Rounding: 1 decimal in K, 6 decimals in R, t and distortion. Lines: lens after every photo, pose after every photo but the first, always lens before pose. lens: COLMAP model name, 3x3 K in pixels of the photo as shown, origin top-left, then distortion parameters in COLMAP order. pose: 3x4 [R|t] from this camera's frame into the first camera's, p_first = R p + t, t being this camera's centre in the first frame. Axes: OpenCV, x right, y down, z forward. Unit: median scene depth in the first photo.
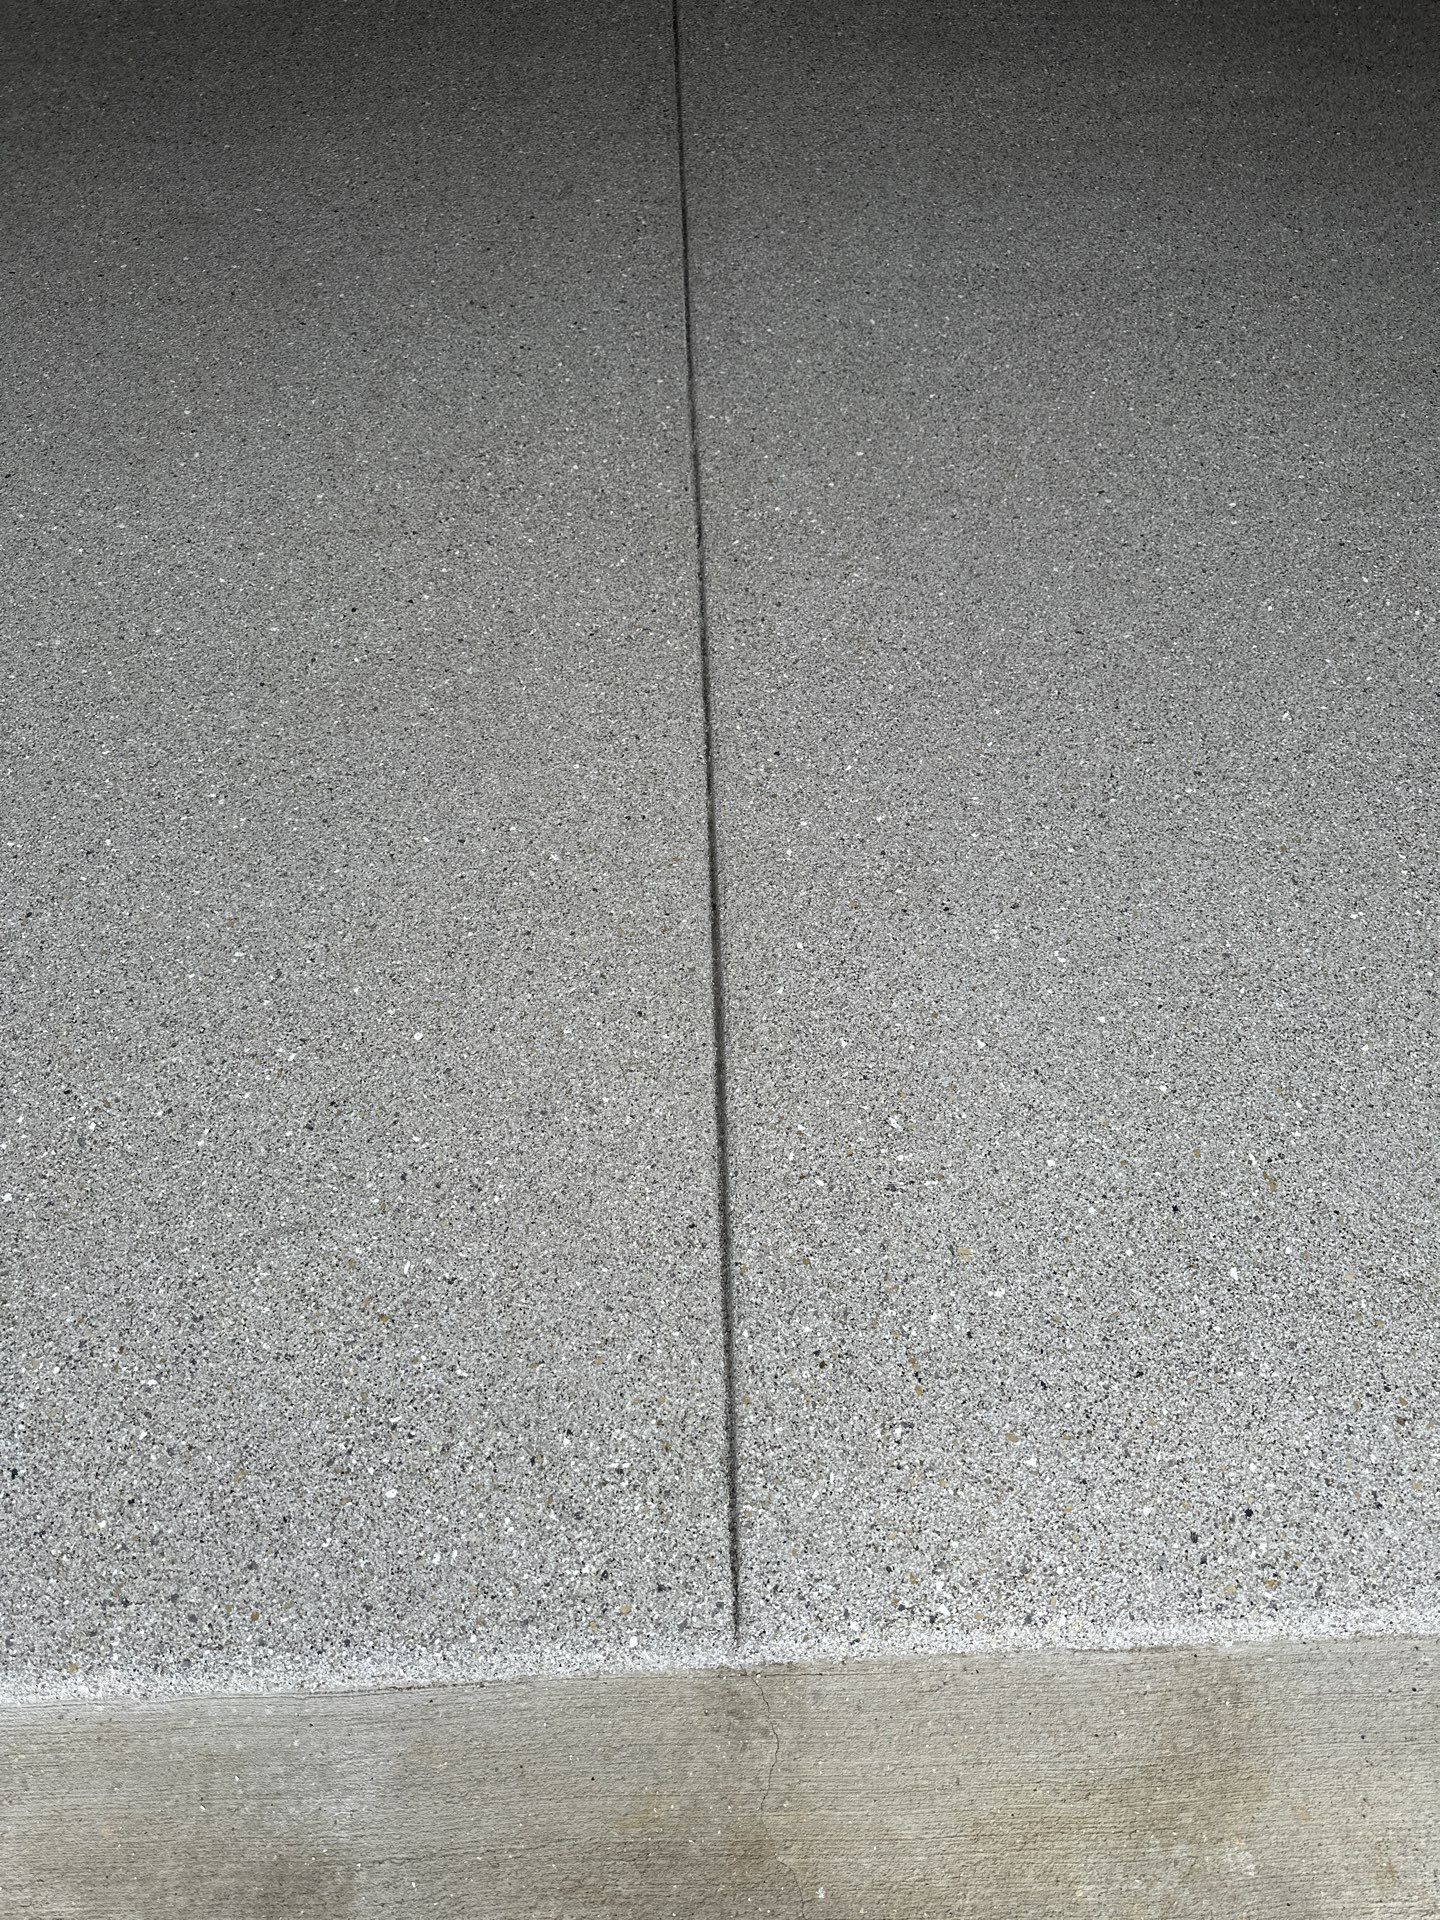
lens RADIAL K [[1342.8, 0, 736.8], [0, 1342.8, 955.1], [0, 0, 1]] dist [0.140723, -0.269809]
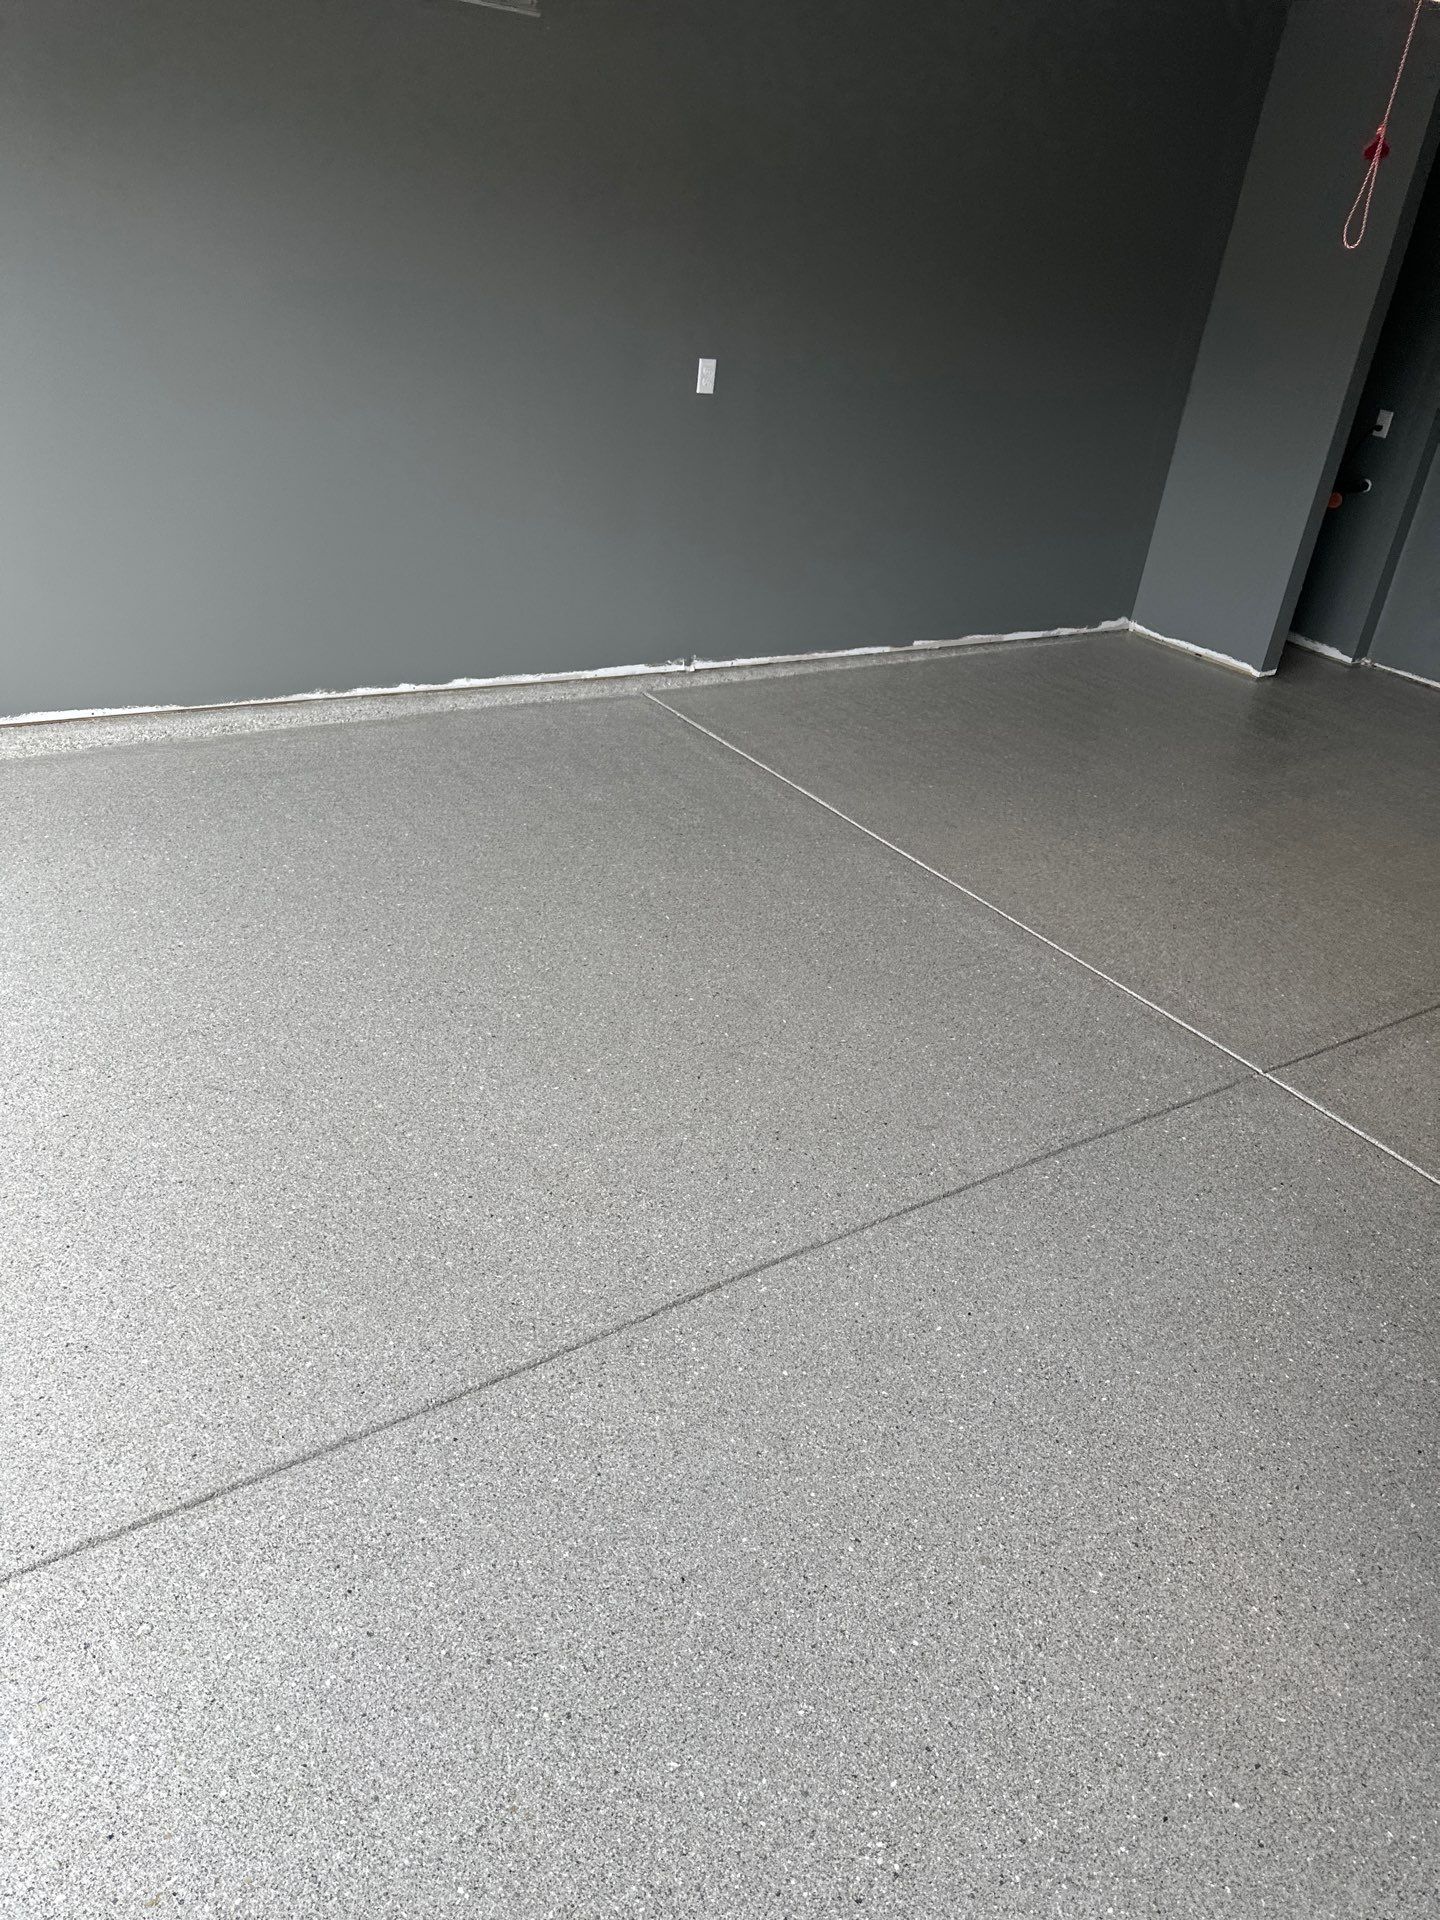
lens RADIAL K [[1371.9, 0, 744.4], [0, 1371.9, 954.0], [0, 0, 1]] dist [0.044658, -0.059796]
pose [[0.520990, 0.457586, -0.720544, 1.099759], [-0.762825, 0.628360, -0.152518, -0.538927], [0.382971, 0.629109, 0.676428, -0.131159]]
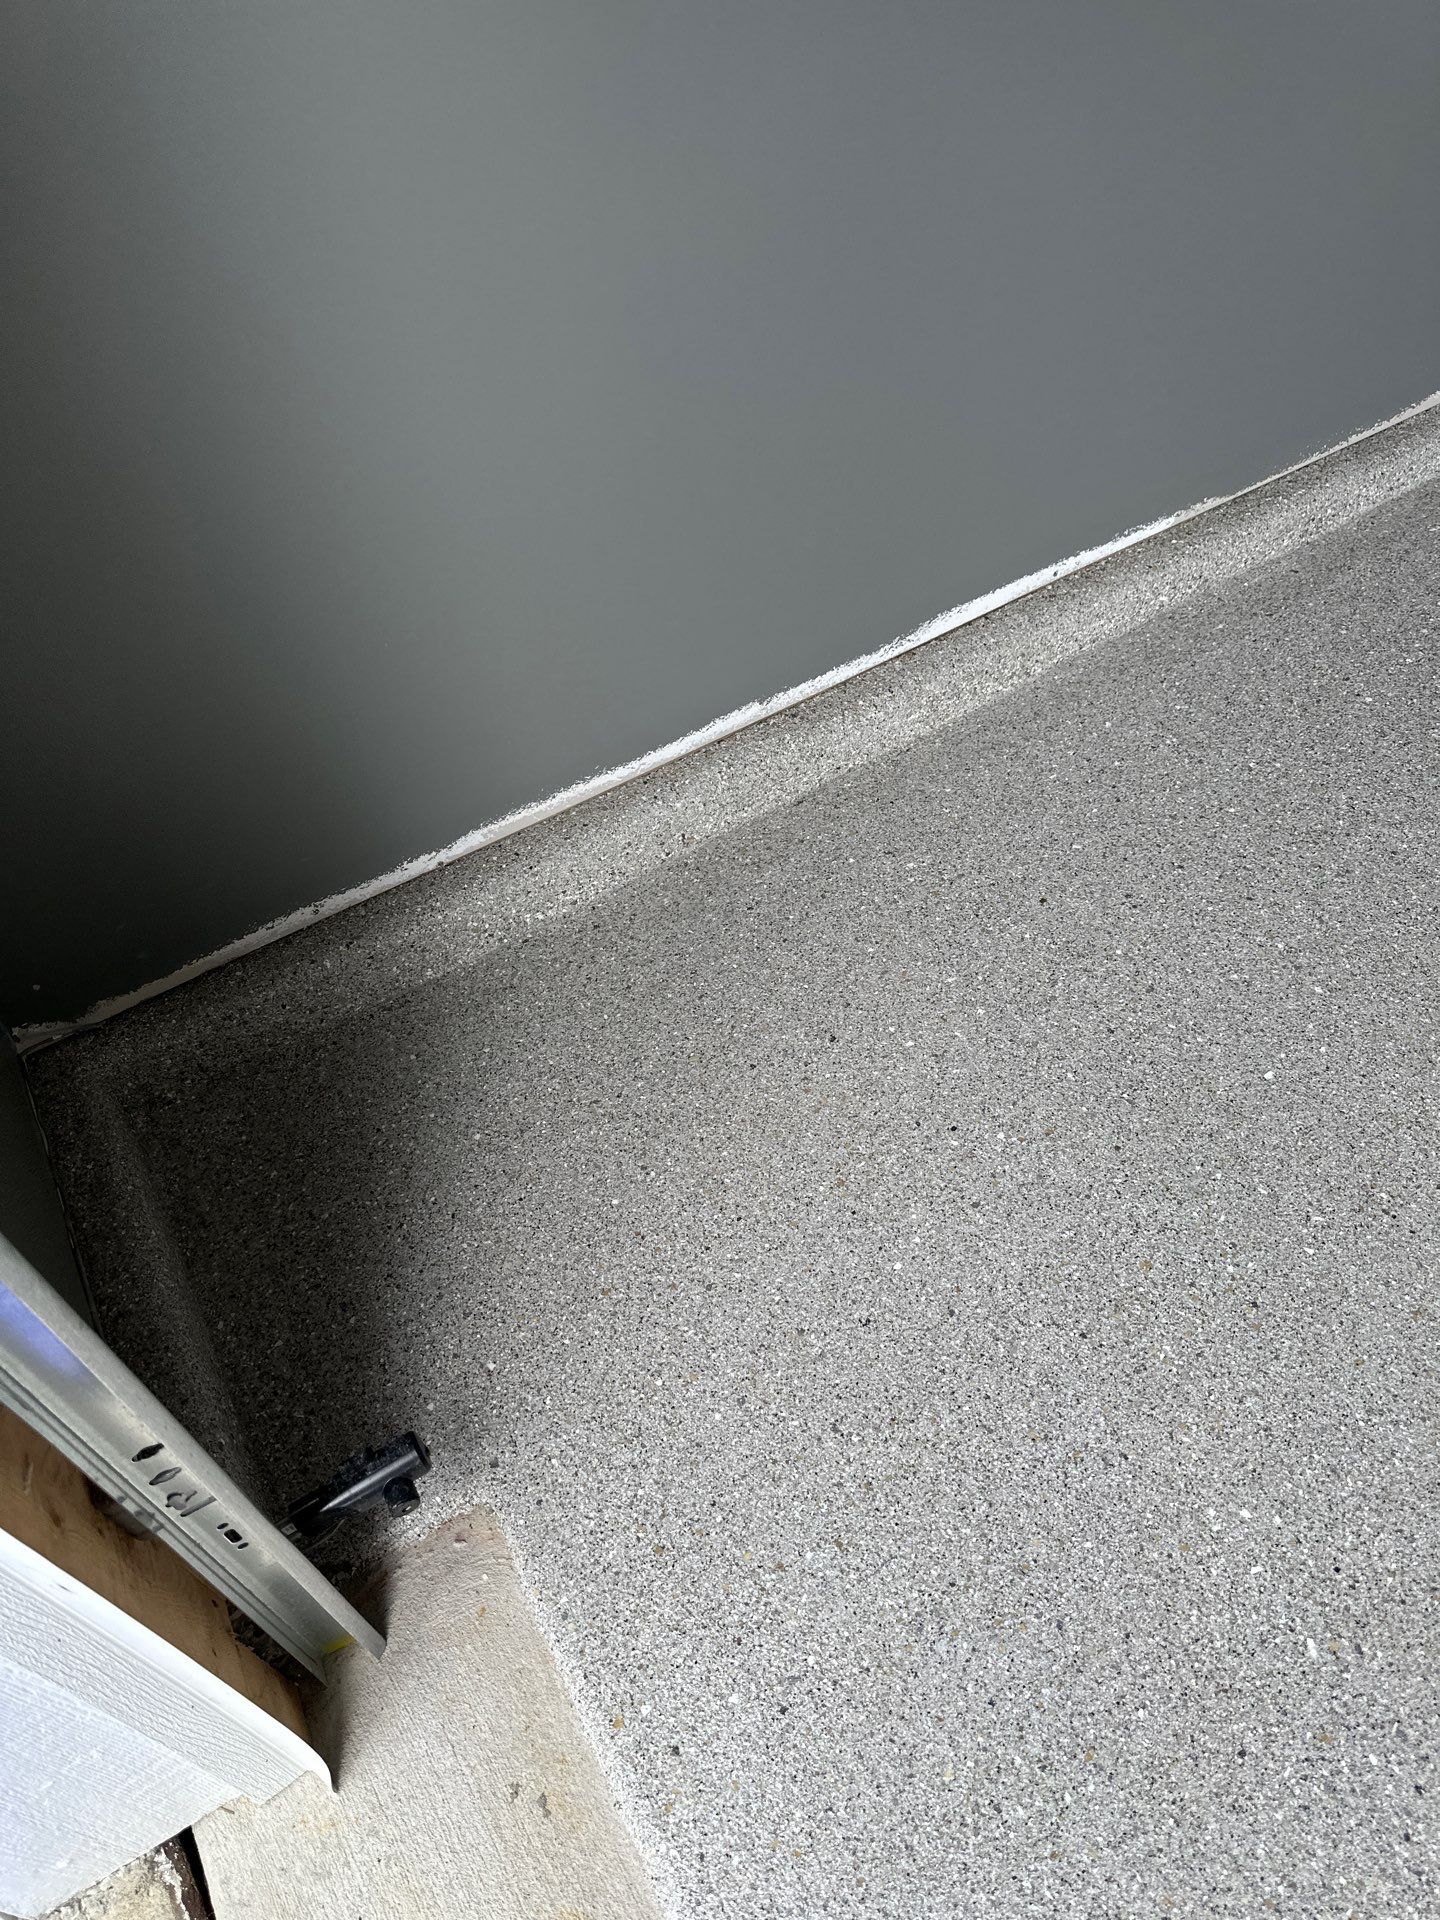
lens RADIAL K [[1301.9, 0, 722.6], [0, 1301.9, 1002.5], [0, 0, 1]] dist [0.043032, -0.060310]
pose [[0.476375, 0.652807, -0.588990, -1.453789], [-0.664841, 0.705814, 0.244565, -0.040887], [0.575372, 0.275080, 0.770245, 0.132875]]
